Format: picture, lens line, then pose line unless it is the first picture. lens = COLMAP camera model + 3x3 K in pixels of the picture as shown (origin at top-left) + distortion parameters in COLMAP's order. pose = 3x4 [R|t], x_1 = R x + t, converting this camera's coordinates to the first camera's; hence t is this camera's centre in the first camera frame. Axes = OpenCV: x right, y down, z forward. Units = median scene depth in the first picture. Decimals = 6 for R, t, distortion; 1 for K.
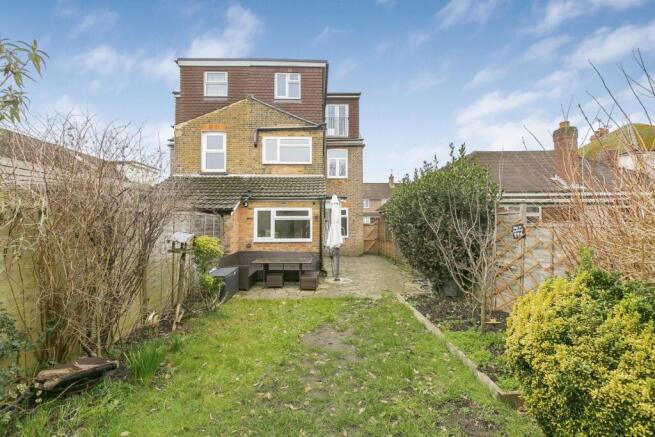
lens RADIAL K [[288.2, 0, 324.9], [0, 288.2, 215.0], [0, 0, 1]] dist [0.002083, 0.000223]
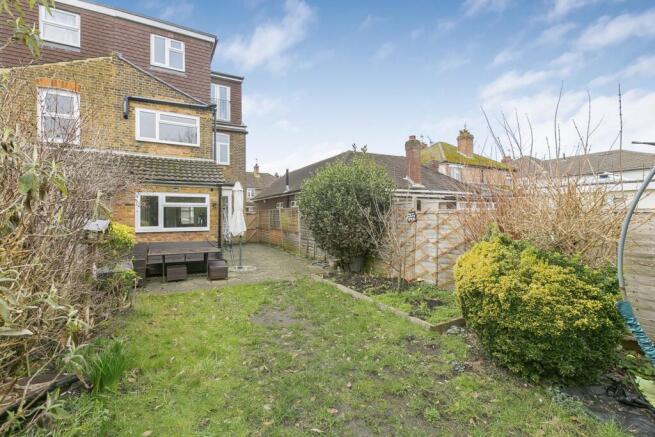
lens RADIAL K [[288.2, 0, 324.9], [0, 288.2, 215.0], [0, 0, 1]] dist [0.002083, 0.000223]
pose [[0.895164, 0.002936, 0.445727, -0.126217], [-0.018421, 0.999368, 0.030413, 0.006440], [-0.445356, -0.035435, 0.894652, -0.008430]]
